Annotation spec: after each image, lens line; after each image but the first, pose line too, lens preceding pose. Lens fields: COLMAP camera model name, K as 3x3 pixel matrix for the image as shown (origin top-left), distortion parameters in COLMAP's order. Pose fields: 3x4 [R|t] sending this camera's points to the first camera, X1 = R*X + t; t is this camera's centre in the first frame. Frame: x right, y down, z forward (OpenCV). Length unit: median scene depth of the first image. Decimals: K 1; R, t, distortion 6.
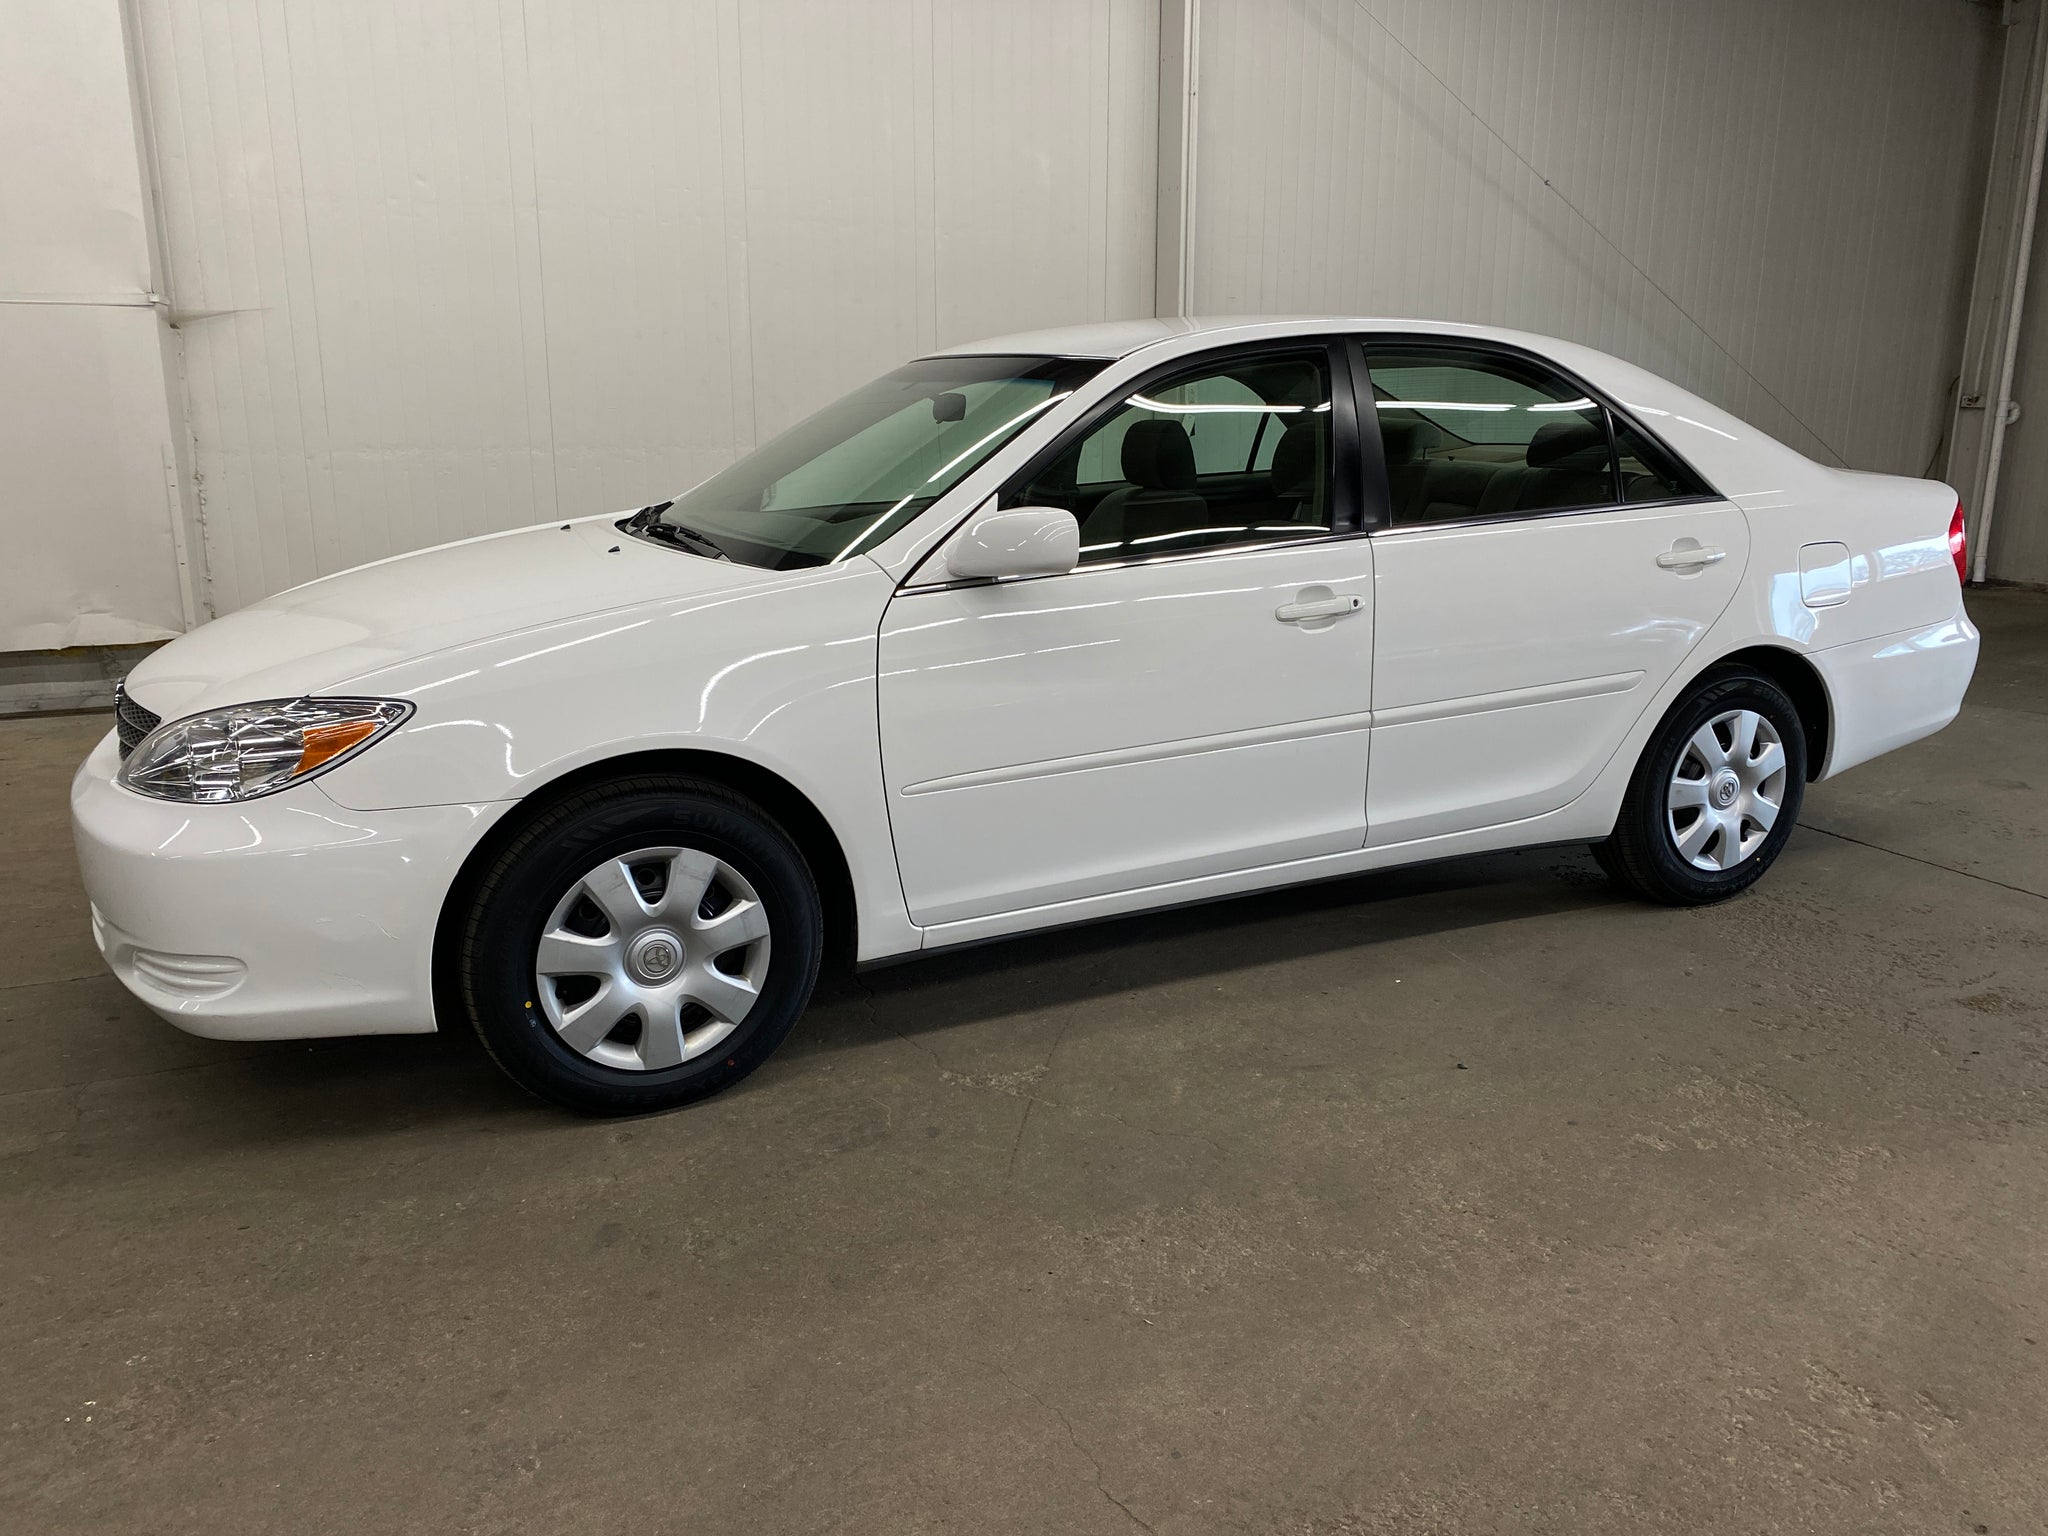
lens RADIAL K [[1567.6, 0, 1020.9], [0, 1567.6, 749.9], [0, 0, 1]] dist [0.018490, -0.013780]
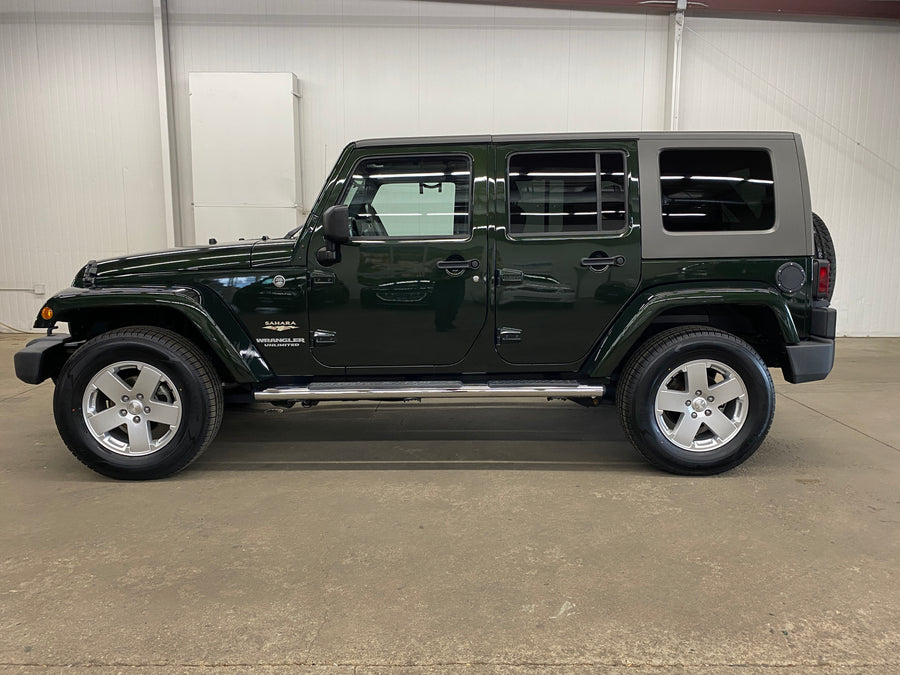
lens RADIAL K [[688.9, 0, 448.1], [0, 688.9, 327.3], [0, 0, 1]] dist [0.018490, -0.013780]
pose [[0.917549, 0.057305, -0.393471, 0.561608], [-0.094591, 0.992610, -0.076016, 0.064749], [0.386207, 0.106967, 0.916189, -0.236673]]
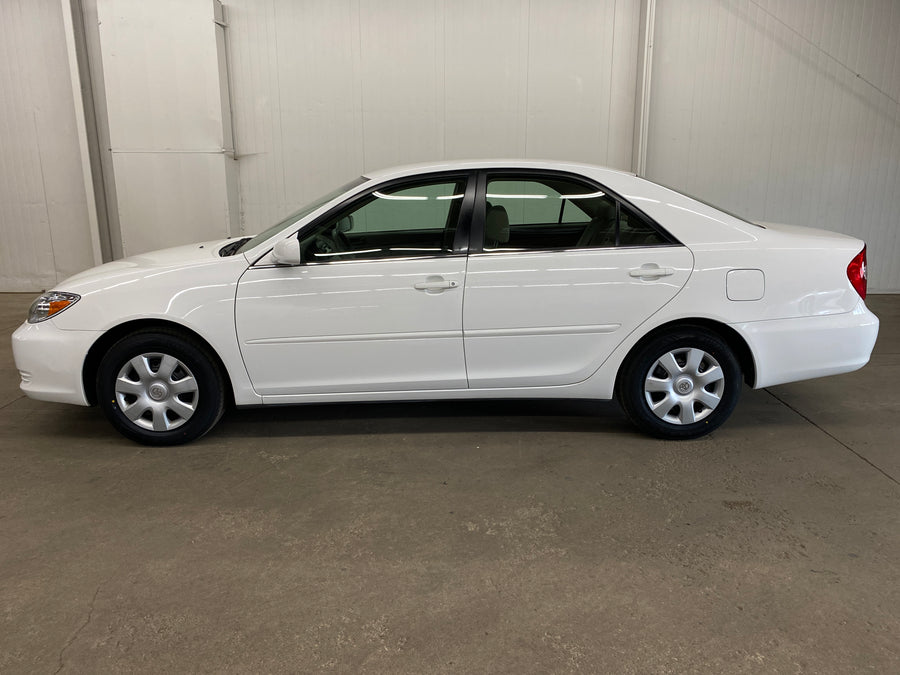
lens RADIAL K [[688.9, 0, 447.2], [0, 688.9, 328.7], [0, 0, 1]] dist [0.018490, -0.013780]
pose [[0.911701, 0.090560, -0.400751, 0.671936], [-0.092128, 0.995628, 0.015399, -0.044583], [0.400393, 0.022881, 0.916058, 0.055890]]
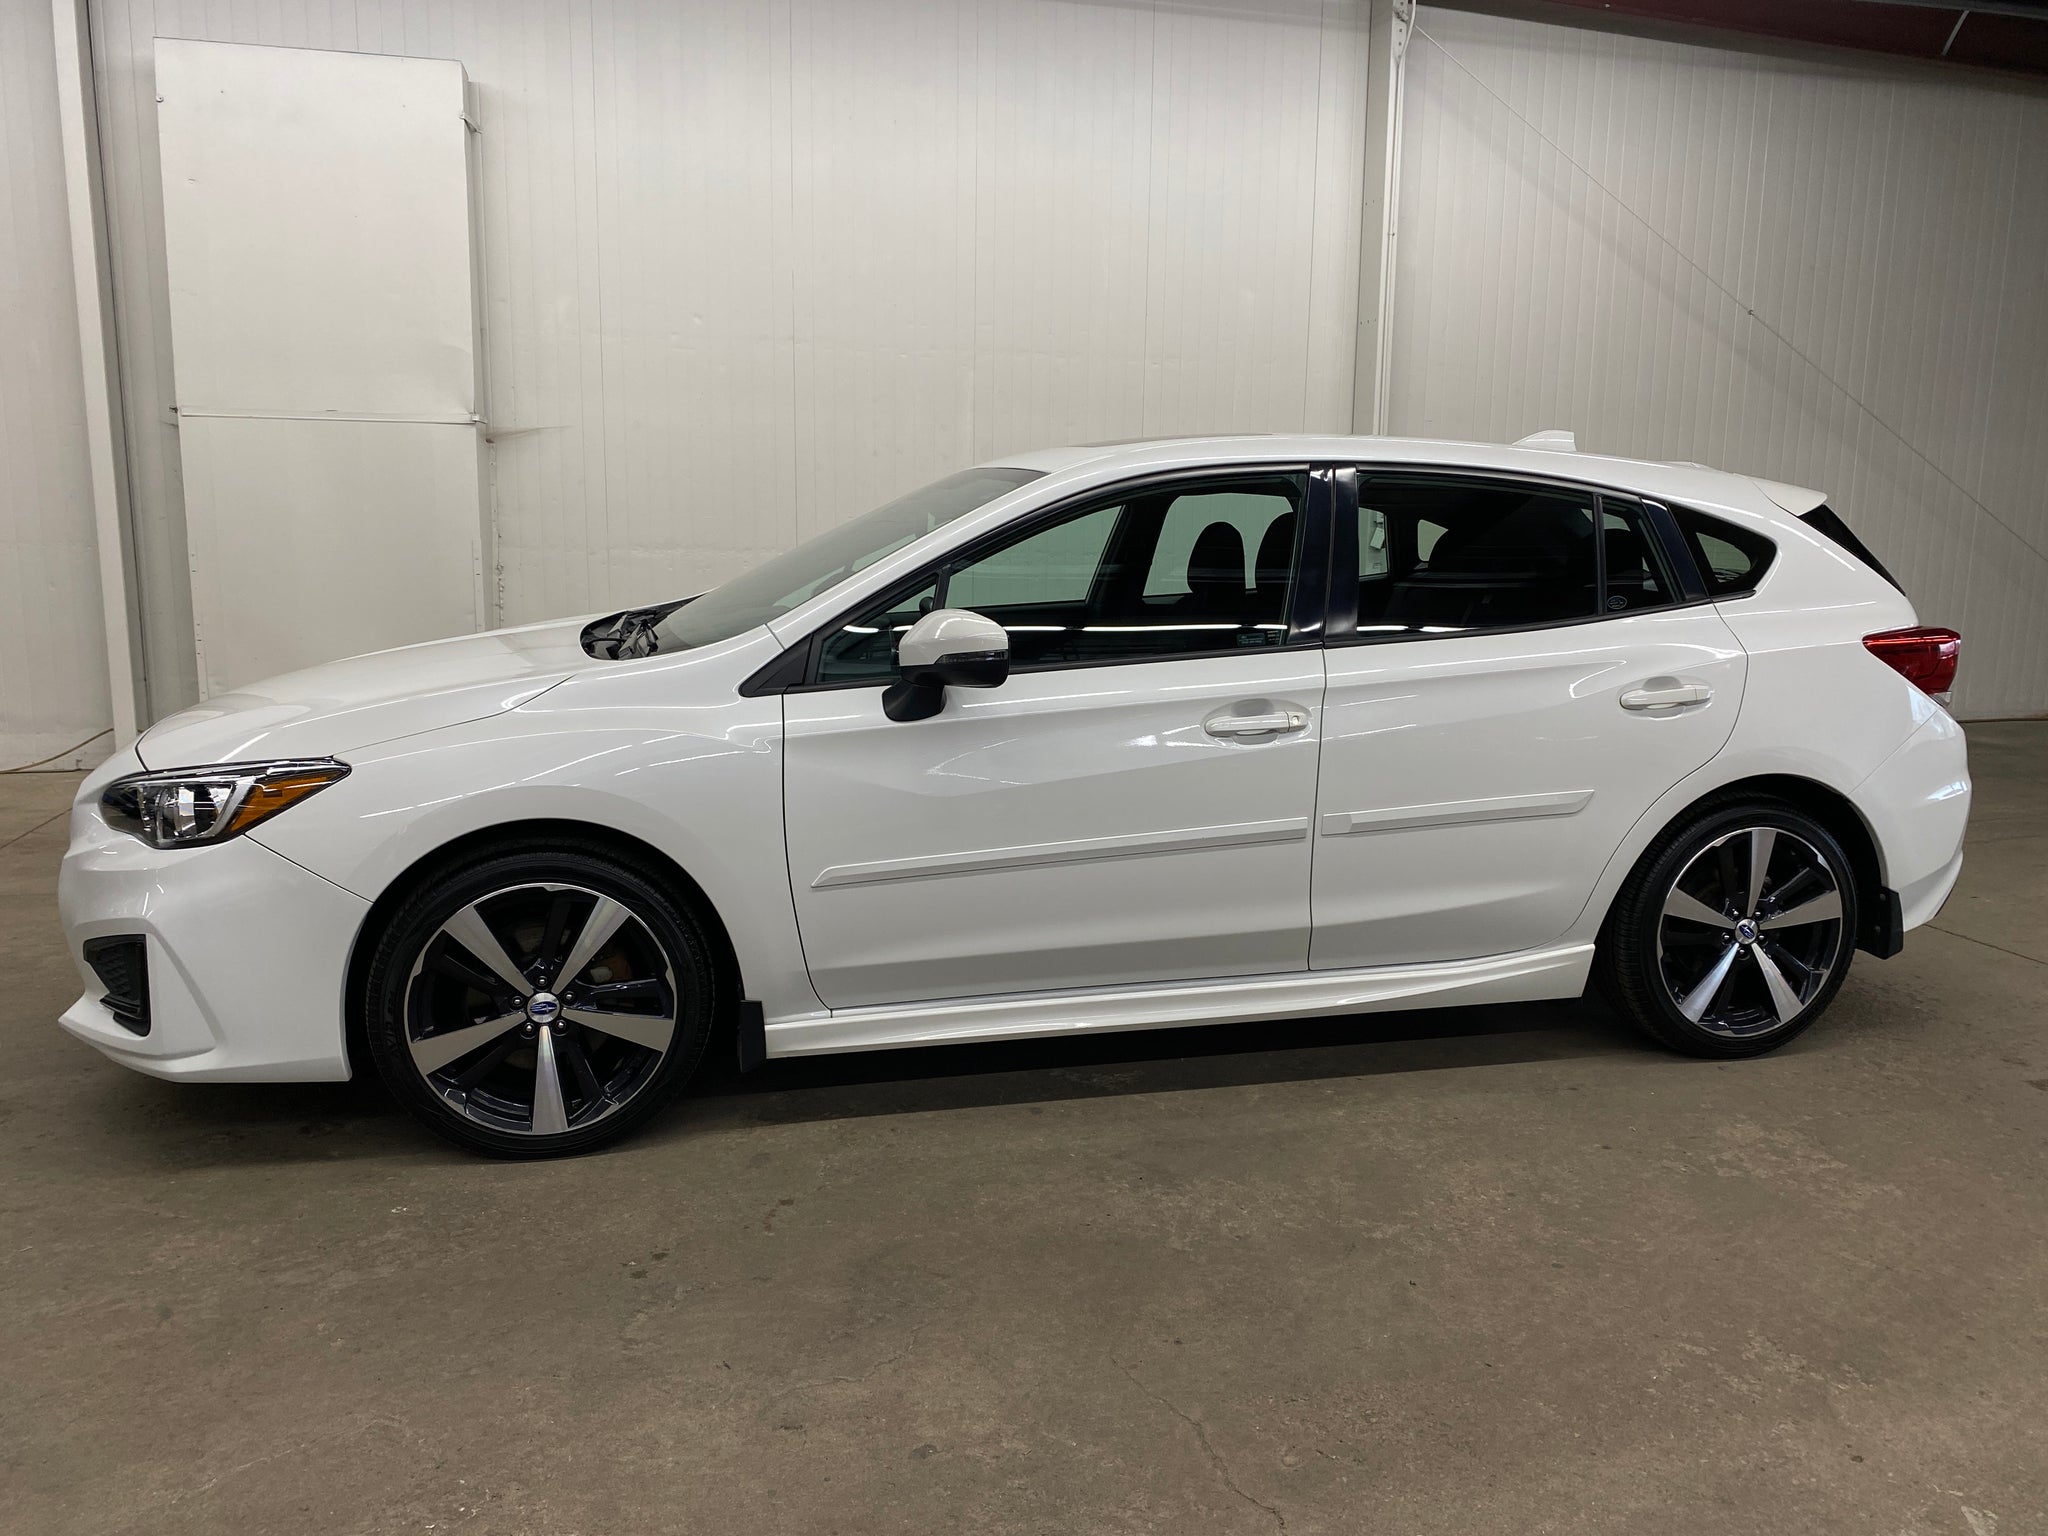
lens RADIAL K [[1567.6, 0, 1019.6], [0, 1567.6, 746.8], [0, 0, 1]] dist [0.018490, -0.013780]
pose [[0.987079, 0.036822, -0.155948, 0.095917], [-0.048604, 0.996189, -0.072425, 0.051592], [0.152686, 0.079069, 0.985107, -0.167183]]
